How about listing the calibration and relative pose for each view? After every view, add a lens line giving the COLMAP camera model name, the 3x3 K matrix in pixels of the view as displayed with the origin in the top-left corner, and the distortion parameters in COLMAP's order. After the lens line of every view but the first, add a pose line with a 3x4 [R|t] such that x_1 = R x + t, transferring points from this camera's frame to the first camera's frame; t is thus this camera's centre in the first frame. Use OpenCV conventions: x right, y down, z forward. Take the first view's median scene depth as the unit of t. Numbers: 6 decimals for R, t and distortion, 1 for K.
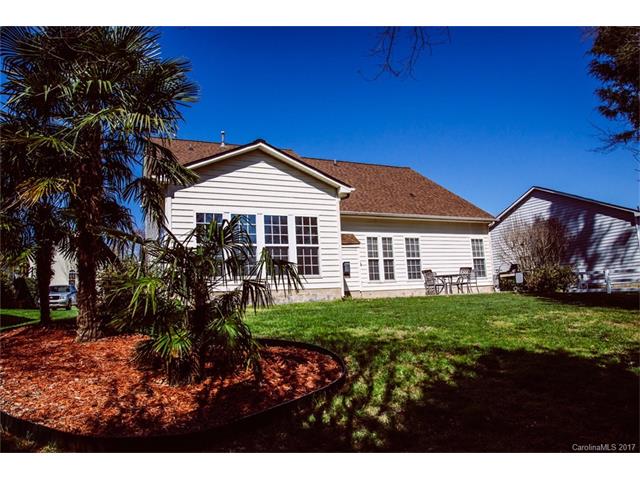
lens RADIAL K [[431.1, 0, 320.0], [0, 431.1, 240.0], [0, 0, 1]] dist [-0.061266, -0.002121]
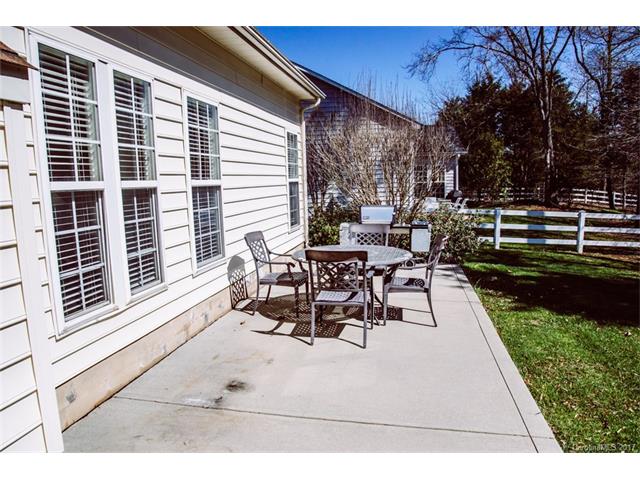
lens RADIAL K [[431.1, 0, 320.0], [0, 431.1, 240.0], [0, 0, 1]] dist [-0.061266, -0.002121]
pose [[0.576898, -0.075046, 0.813361, 0.040878], [-0.128569, 0.975015, 0.181151, 0.020731], [-0.806634, -0.209079, 0.552836, 0.814083]]
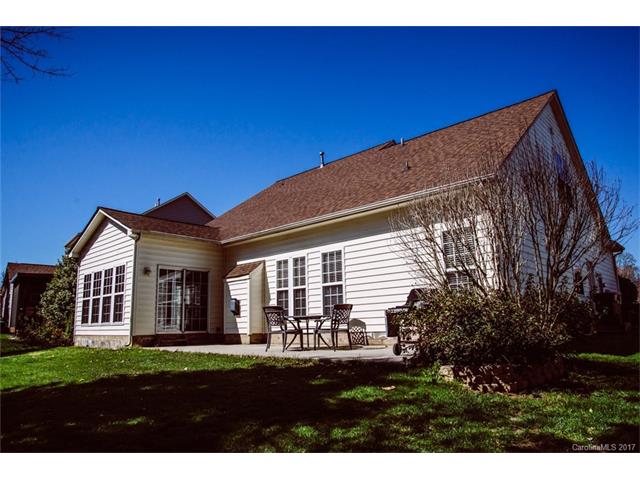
lens RADIAL K [[431.1, 0, 320.0], [0, 431.1, 240.0], [0, 0, 1]] dist [-0.061266, -0.002121]
pose [[0.421554, -0.138071, -0.896230, 0.818088], [0.146334, 0.985744, -0.083032, 0.029866], [0.894918, -0.096146, 0.435749, 0.732892]]
